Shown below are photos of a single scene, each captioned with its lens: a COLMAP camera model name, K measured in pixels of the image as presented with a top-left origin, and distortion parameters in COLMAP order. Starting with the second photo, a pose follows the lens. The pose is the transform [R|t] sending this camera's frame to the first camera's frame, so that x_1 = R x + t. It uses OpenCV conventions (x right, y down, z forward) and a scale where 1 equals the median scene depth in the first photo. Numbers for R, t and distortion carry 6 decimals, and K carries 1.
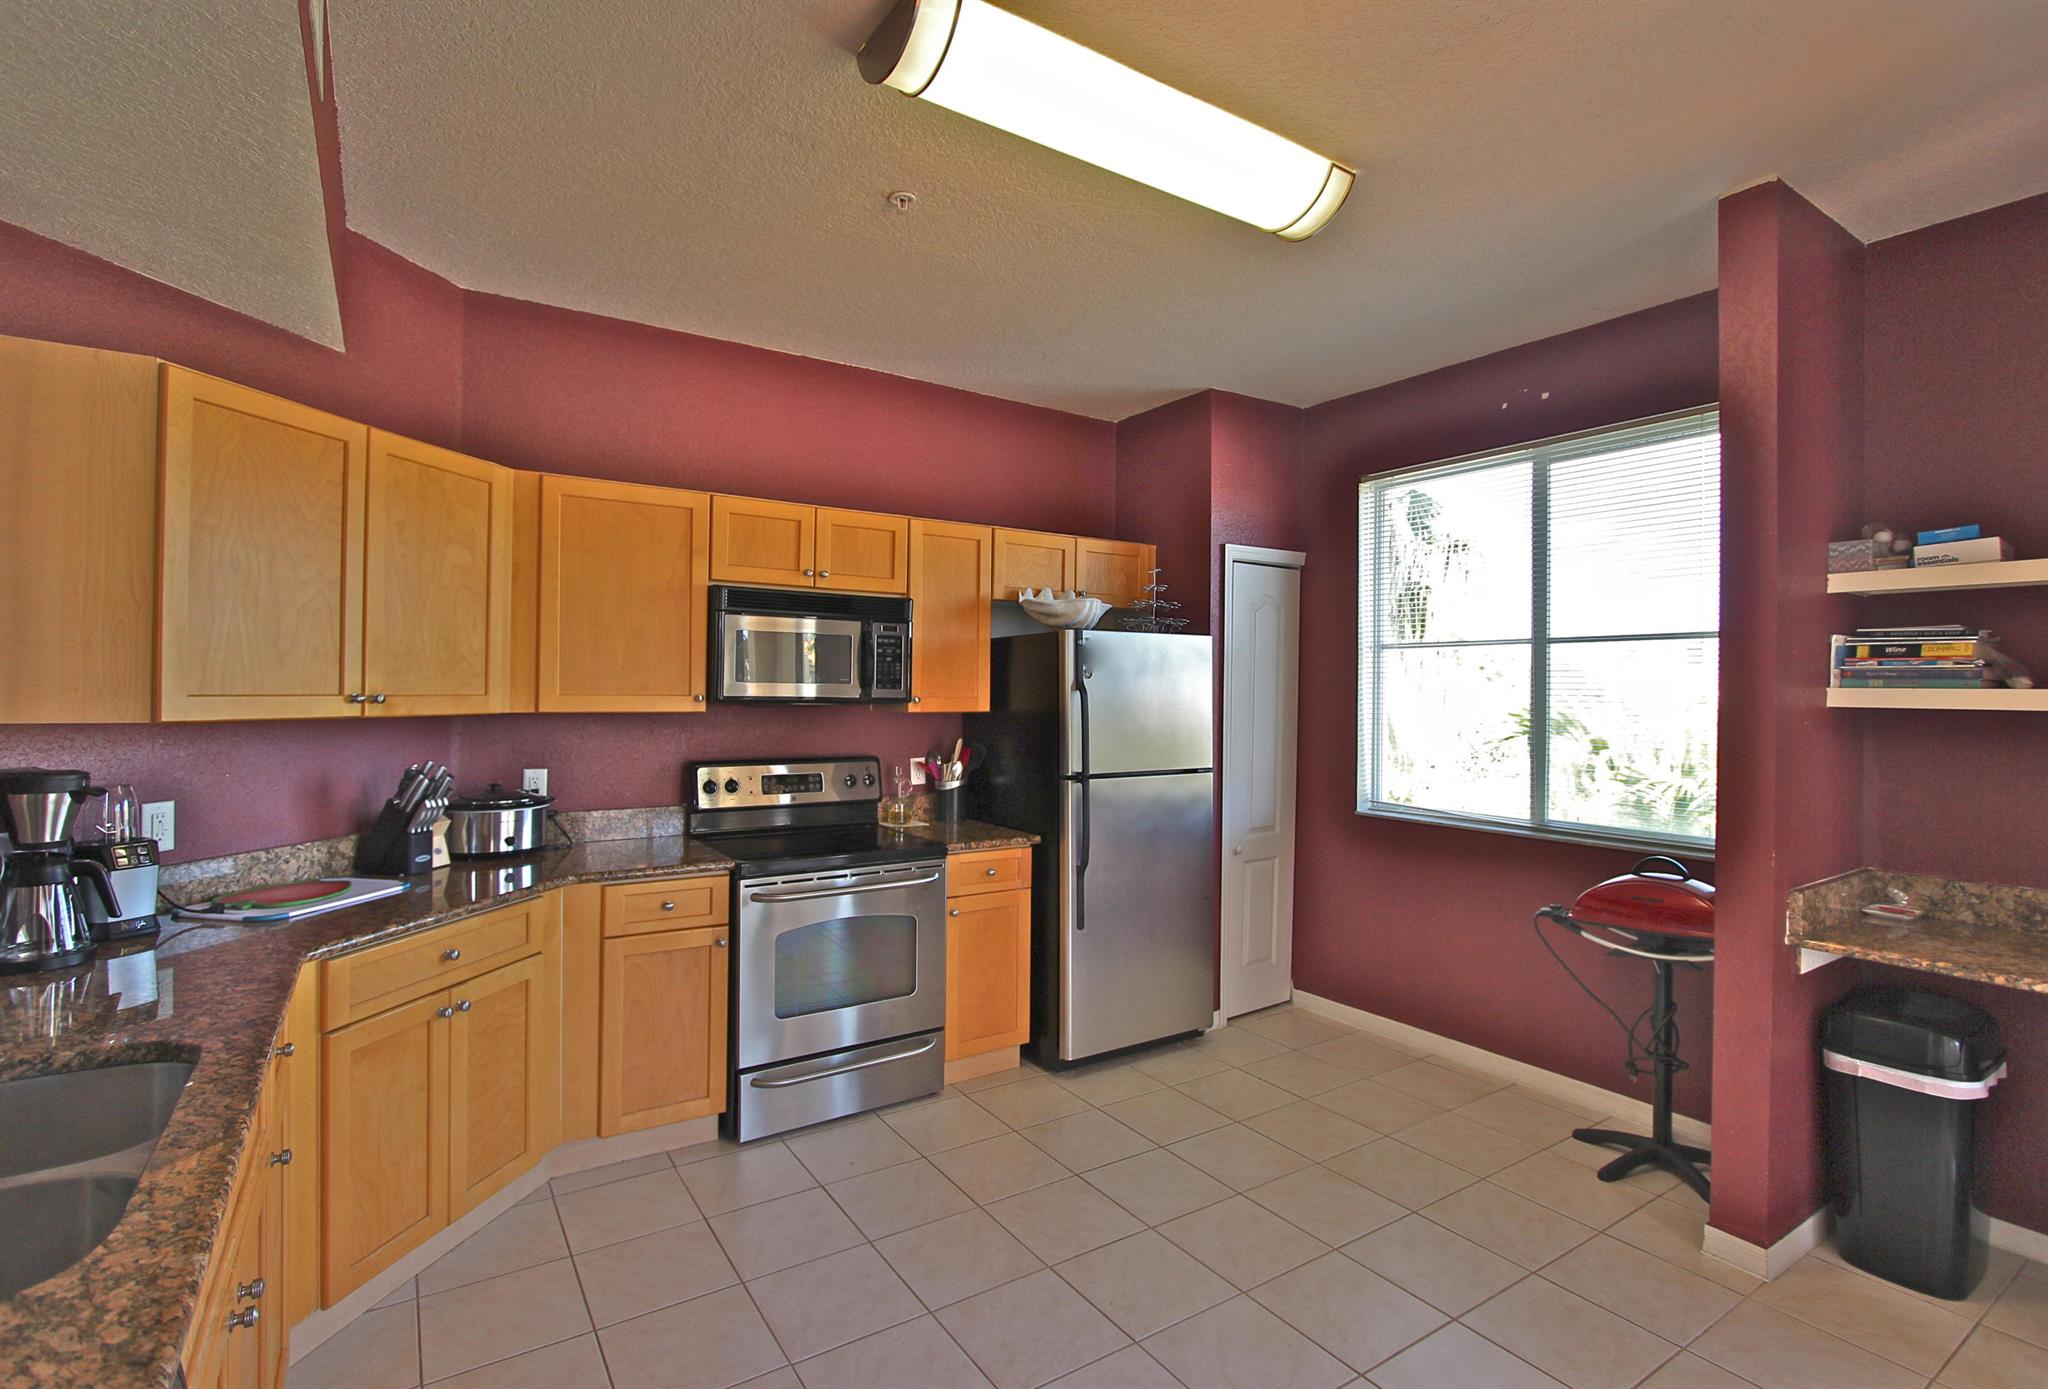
lens RADIAL K [[967.6, 0, 1024.0], [0, 967.6, 694.5], [0, 0, 1]] dist [0.000206, 0.000032]
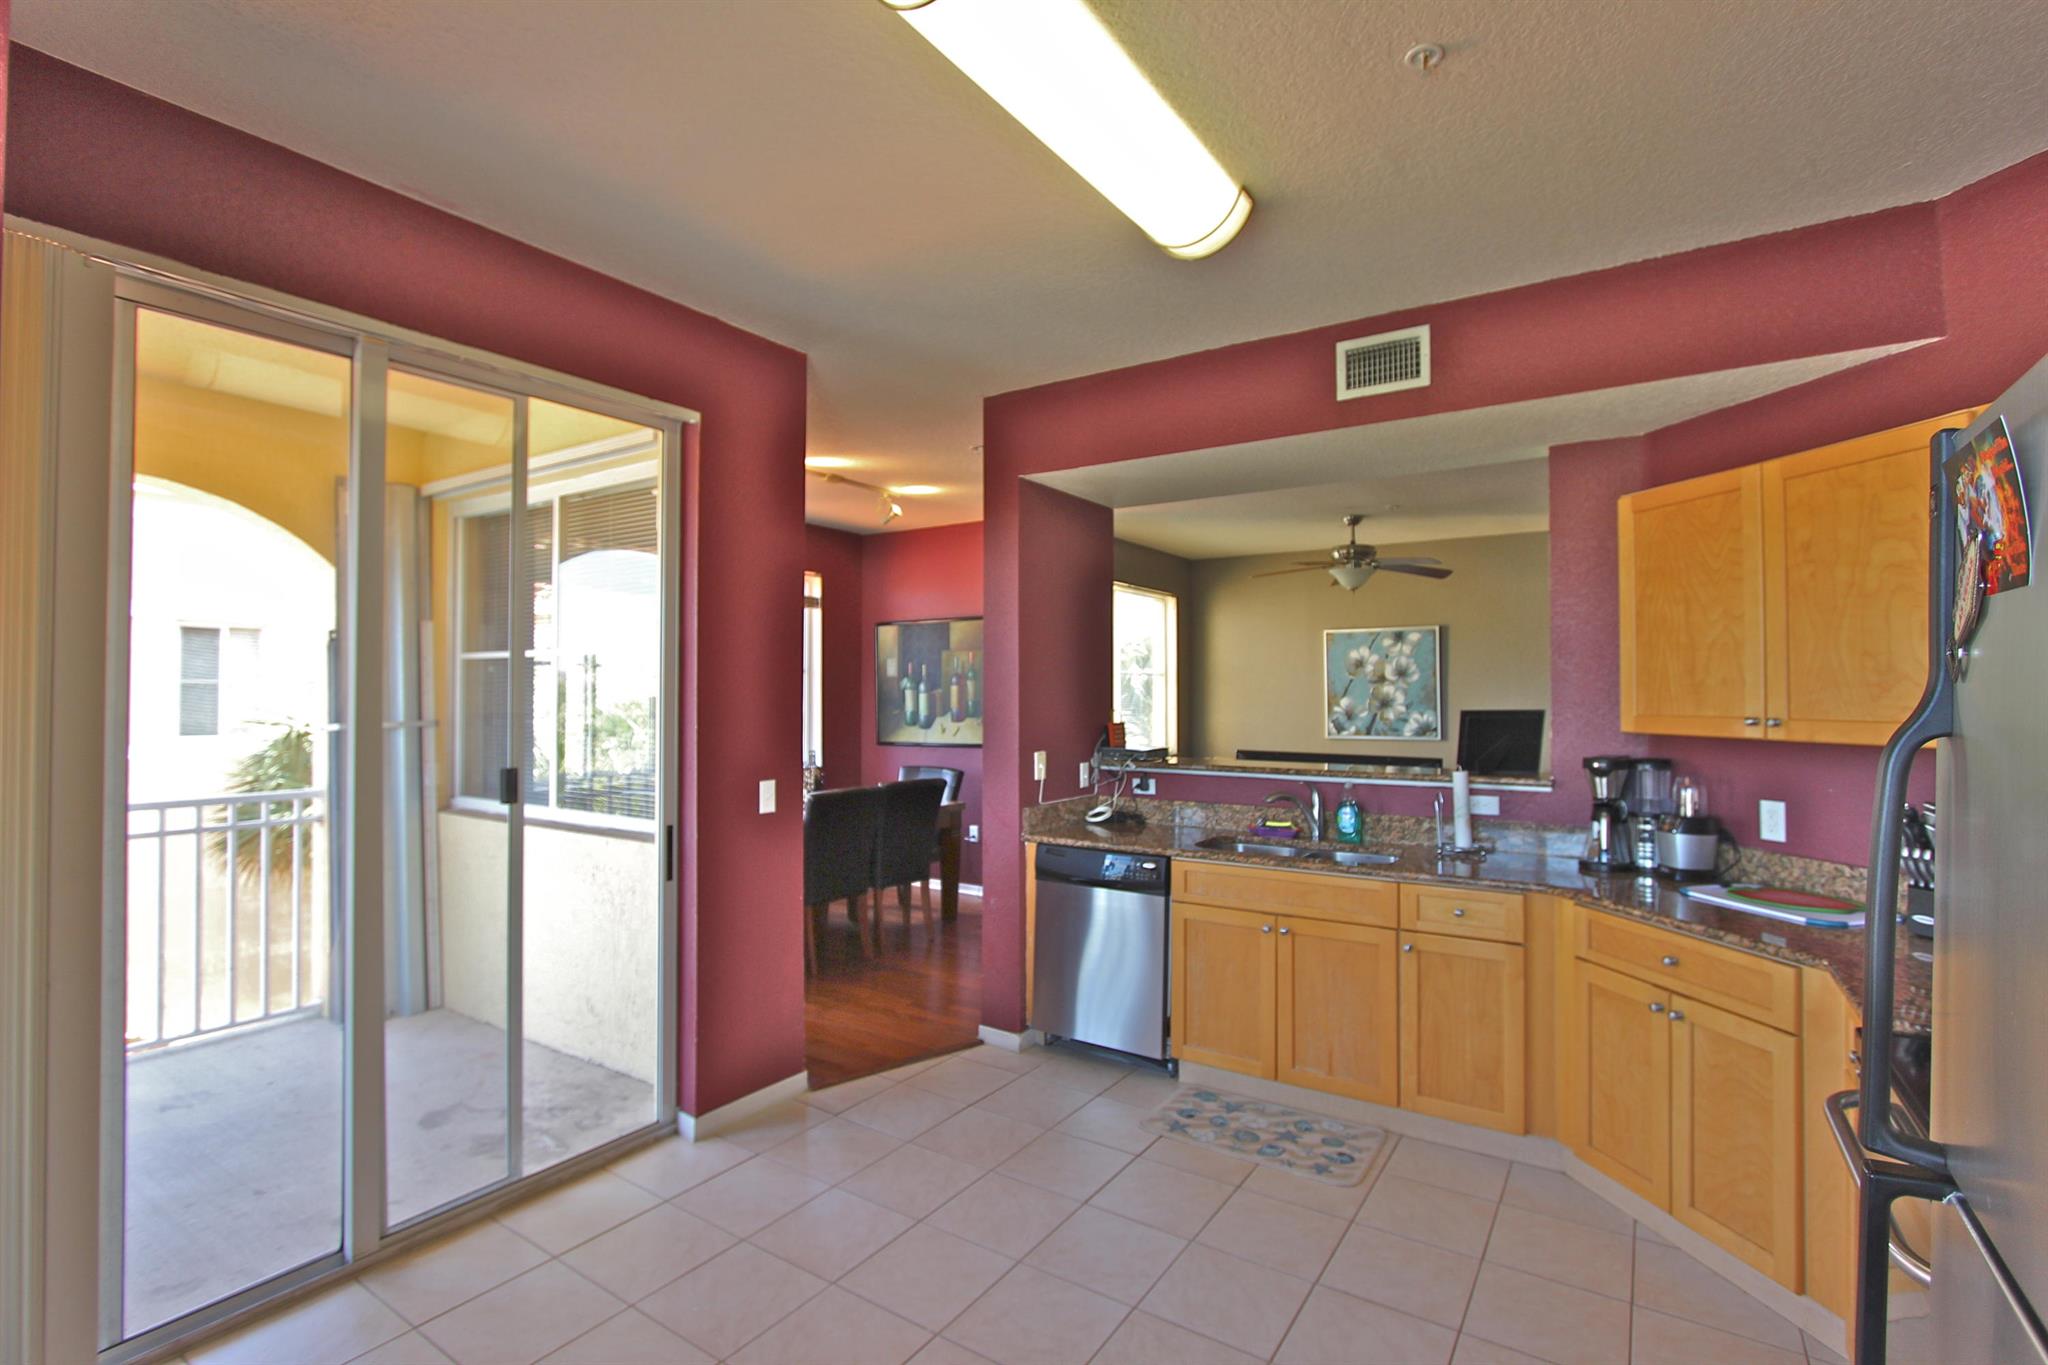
lens RADIAL K [[944.9, 0, 1024.0], [0, 944.9, 682.5], [0, 0, 1]] dist [0.000291, 0.000109]
pose [[-0.922389, -0.014750, -0.385982, 0.467520], [-0.011428, 0.999875, -0.010900, -0.018597], [0.386094, -0.005643, -0.922442, 1.673153]]
